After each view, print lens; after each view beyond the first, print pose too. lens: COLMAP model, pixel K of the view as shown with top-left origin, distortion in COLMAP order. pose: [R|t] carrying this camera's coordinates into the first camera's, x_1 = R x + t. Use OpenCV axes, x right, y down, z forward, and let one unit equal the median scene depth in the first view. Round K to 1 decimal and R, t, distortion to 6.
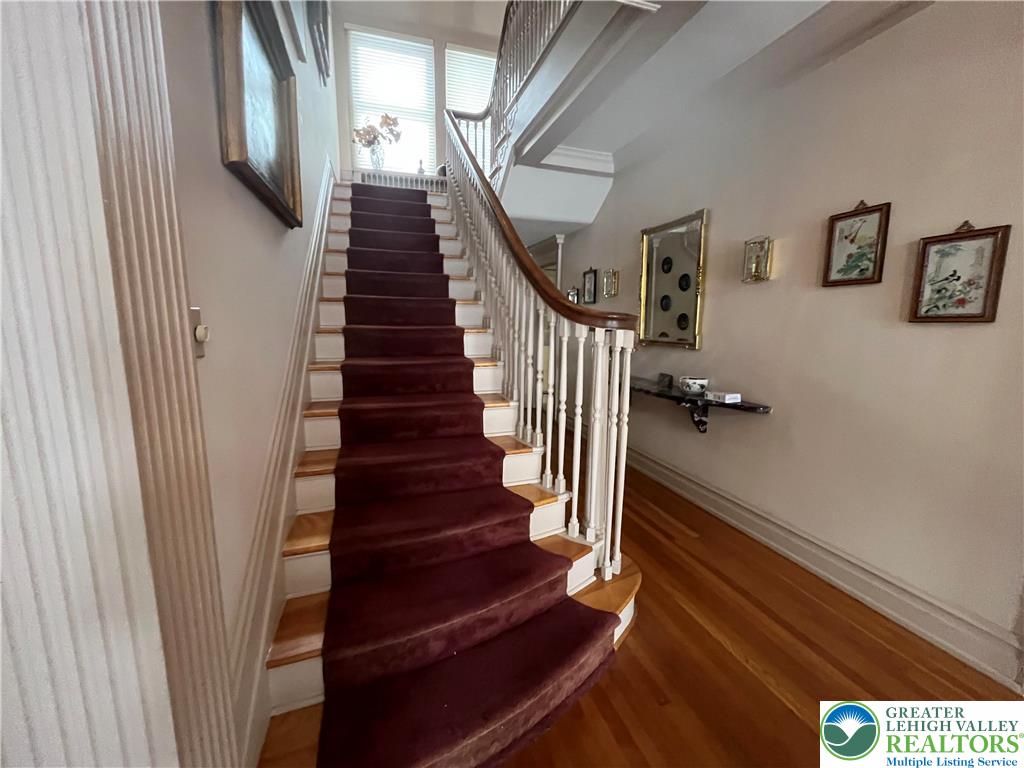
lens RADIAL K [[409.8, 0, 510.5], [0, 409.8, 384.2], [0, 0, 1]] dist [-0.001655, -0.001130]
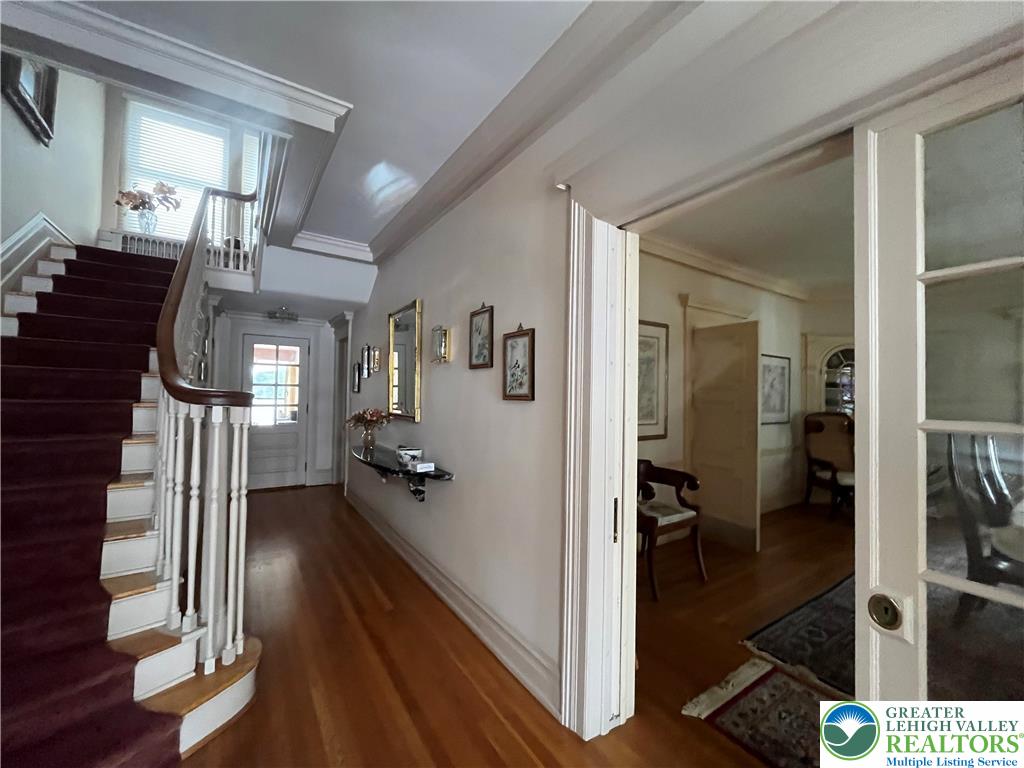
lens RADIAL K [[409.8, 0, 512.0], [0, 409.8, 383.6], [0, 0, 1]] dist [-0.001655, -0.001130]
pose [[0.962120, 0.015891, 0.272163, 0.581633], [0.031554, 0.985100, -0.169065, 0.008082], [-0.270794, 0.171249, 0.947283, -0.158585]]
